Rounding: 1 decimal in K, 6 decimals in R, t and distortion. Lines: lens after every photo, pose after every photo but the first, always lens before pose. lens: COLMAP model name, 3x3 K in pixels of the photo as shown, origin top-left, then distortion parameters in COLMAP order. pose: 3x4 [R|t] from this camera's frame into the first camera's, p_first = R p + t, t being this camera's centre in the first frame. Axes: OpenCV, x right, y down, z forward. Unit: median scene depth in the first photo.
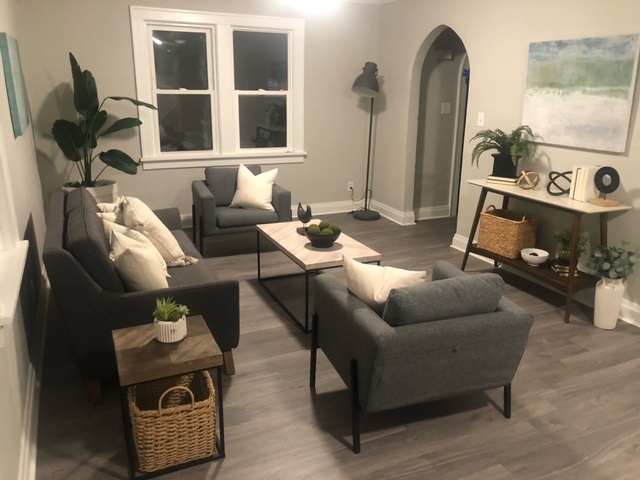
lens RADIAL K [[526.8, 0, 319.2], [0, 526.8, 233.6], [0, 0, 1]] dist [0.012363, 0.001094]
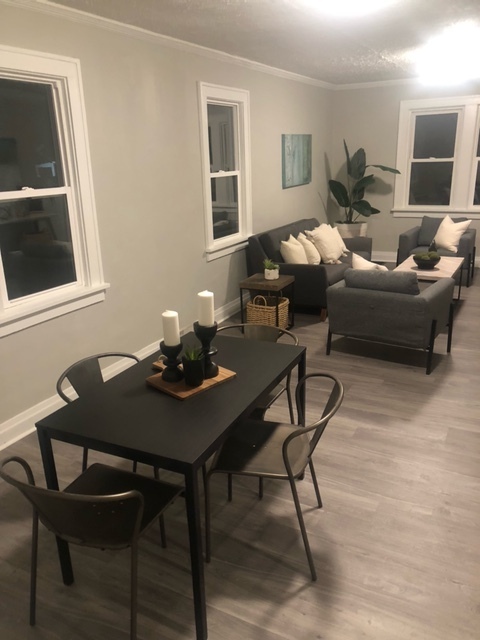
lens RADIAL K [[521.5, 0, 235.6], [0, 521.5, 320.0], [0, 0, 1]] dist [0.018085, -0.011726]
pose [[0.600276, 0.208377, -0.772171, 0.742679], [-0.180072, 0.975887, 0.123366, 0.069982], [0.779258, 0.064992, 0.623324, -0.246510]]
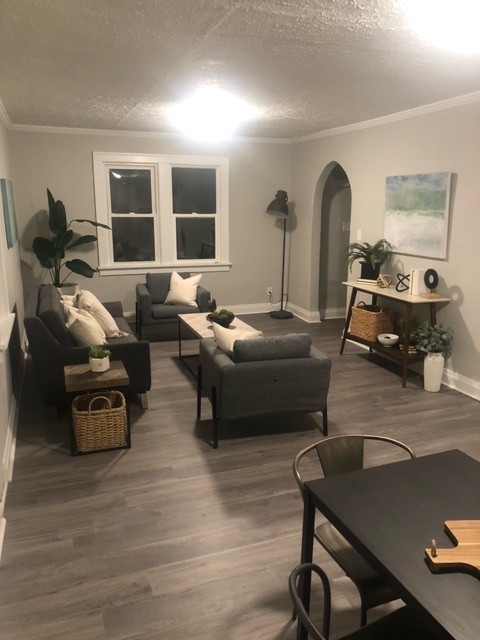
lens RADIAL K [[526.8, 0, 240.0], [0, 526.8, 320.0], [0, 0, 1]] dist [0.012363, 0.001094]
pose [[0.996087, 0.008277, -0.087989, 0.158114], [-0.013506, 0.998166, -0.059005, 0.075756], [0.087339, 0.059963, 0.994372, -0.312852]]
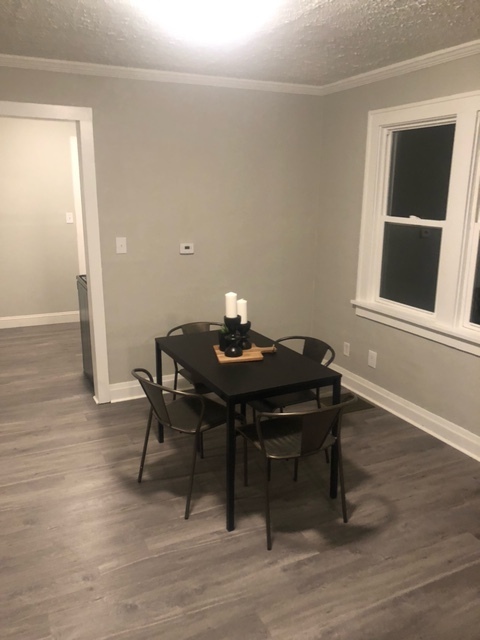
lens RADIAL K [[521.5, 0, 235.6], [0, 521.5, 320.0], [0, 0, 1]] dist [0.018085, -0.011726]
pose [[-0.999806, -0.017432, -0.009193, 0.318109], [-0.019694, 0.866334, 0.499077, -0.209345], [-0.000736, 0.499161, -0.866509, 0.684562]]
